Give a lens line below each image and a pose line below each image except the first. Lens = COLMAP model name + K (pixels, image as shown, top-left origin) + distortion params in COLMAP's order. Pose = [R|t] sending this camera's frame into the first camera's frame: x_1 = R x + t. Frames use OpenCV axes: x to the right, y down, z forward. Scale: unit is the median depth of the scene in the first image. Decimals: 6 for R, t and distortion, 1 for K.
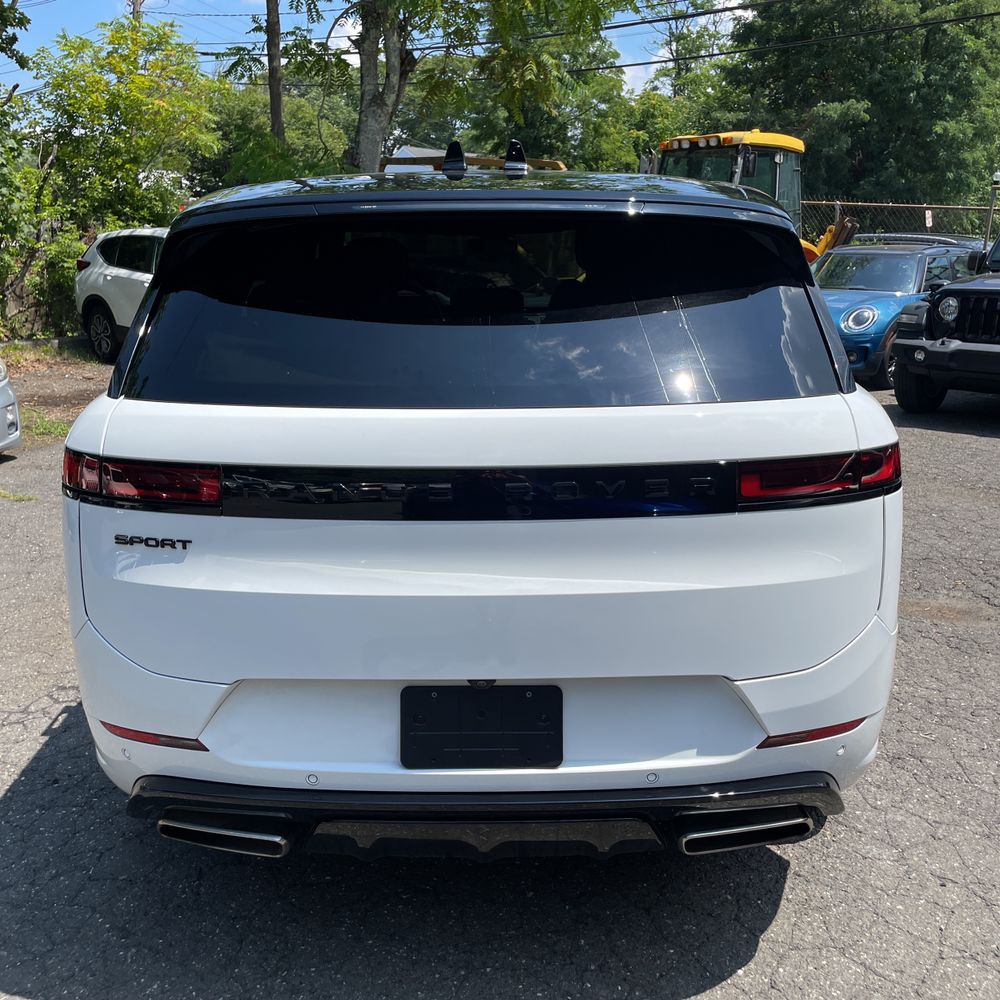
lens RADIAL K [[1004.4, 0, 500.0], [0, 1004.4, 500.0], [0, 0, 1]] dist [0.097318, -0.145461]
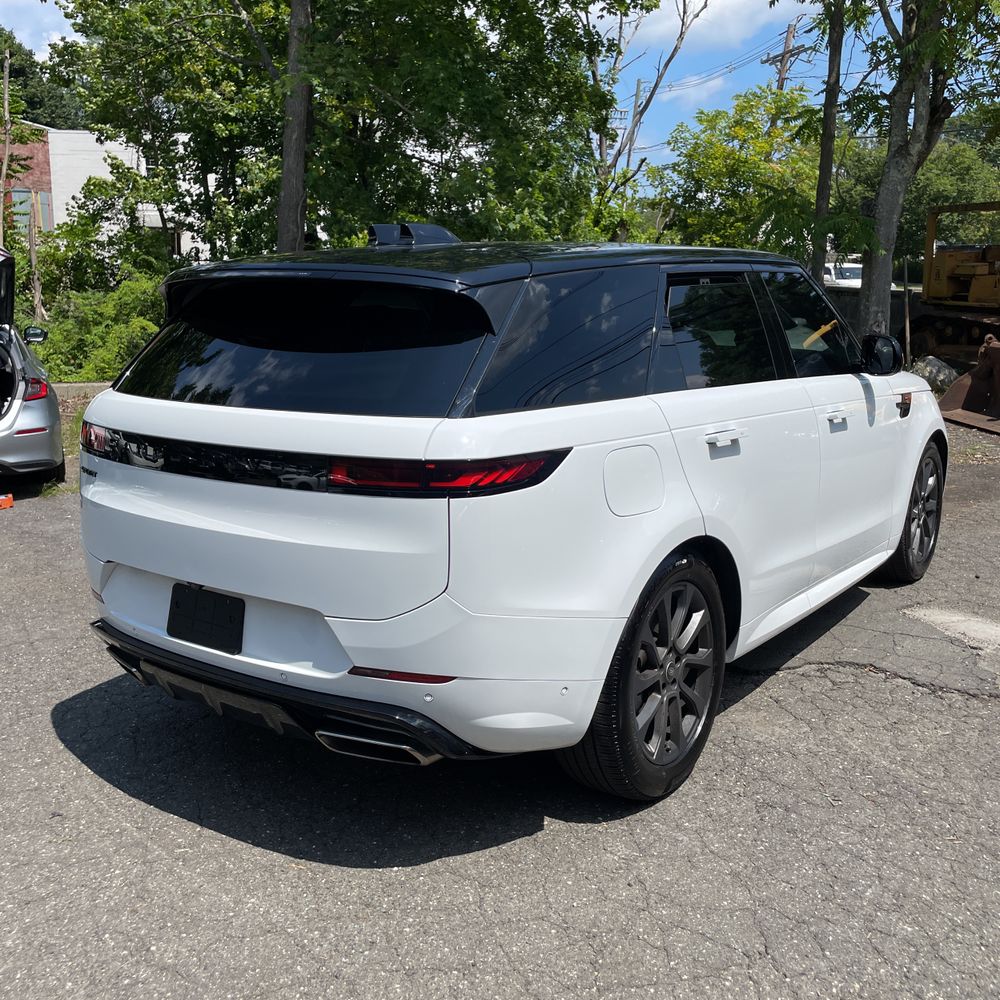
lens RADIAL K [[1003.4, 0, 504.9], [0, 1003.4, 495.7], [0, 0, 1]] dist [0.080983, -0.111560]
pose [[0.817363, 0.116502, -0.564220, 1.131264], [-0.144620, 0.989474, -0.005196, -0.009821], [0.557675, 0.085844, 0.825608, -0.001913]]
